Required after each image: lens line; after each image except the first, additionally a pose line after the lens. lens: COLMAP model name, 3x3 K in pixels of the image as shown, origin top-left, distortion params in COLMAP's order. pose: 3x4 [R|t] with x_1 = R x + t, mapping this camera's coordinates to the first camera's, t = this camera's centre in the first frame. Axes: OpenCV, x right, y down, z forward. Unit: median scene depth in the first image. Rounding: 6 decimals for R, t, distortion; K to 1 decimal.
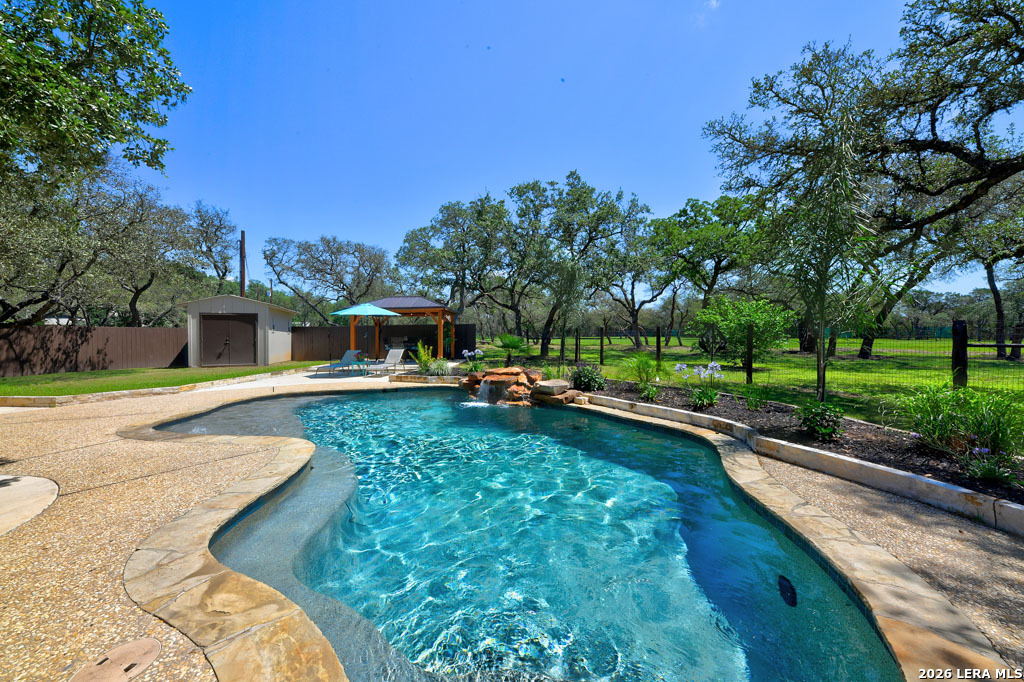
lens RADIAL K [[356.1, 0, 512.2], [0, 356.1, 337.6], [0, 0, 1]] dist [-0.000972, -0.000180]
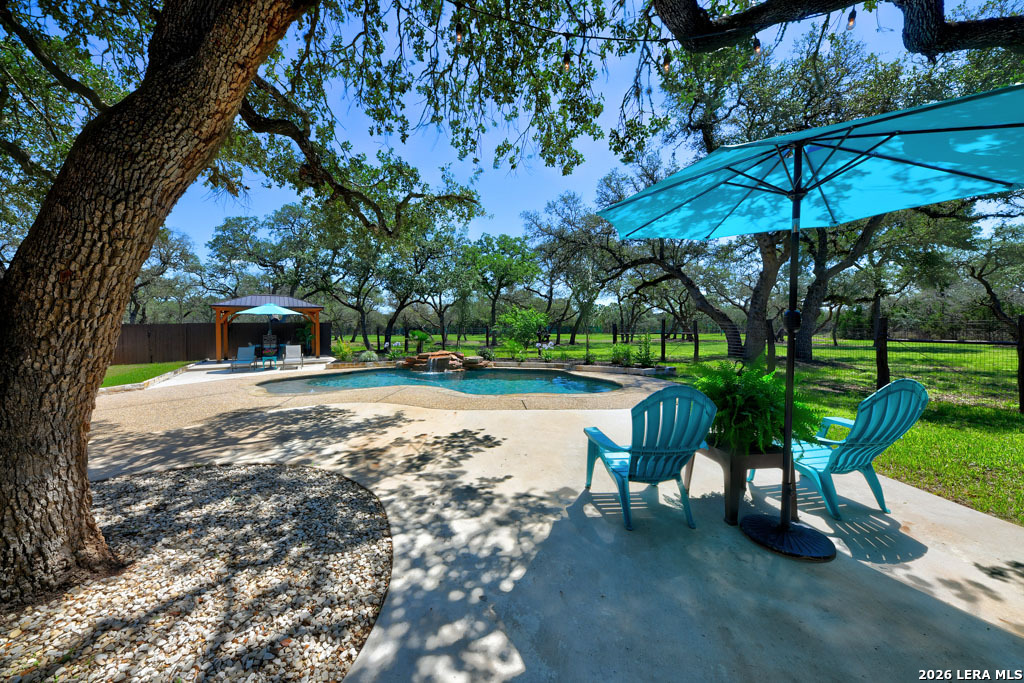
lens RADIAL K [[356.1, 0, 512.7], [0, 356.1, 339.9], [0, 0, 1]] dist [-0.000972, -0.000180]
pose [[0.800910, -0.021413, 0.598402, -0.641761], [0.014749, 0.999763, 0.016036, 0.010200], [-0.598603, -0.004017, 0.801035, -0.447359]]
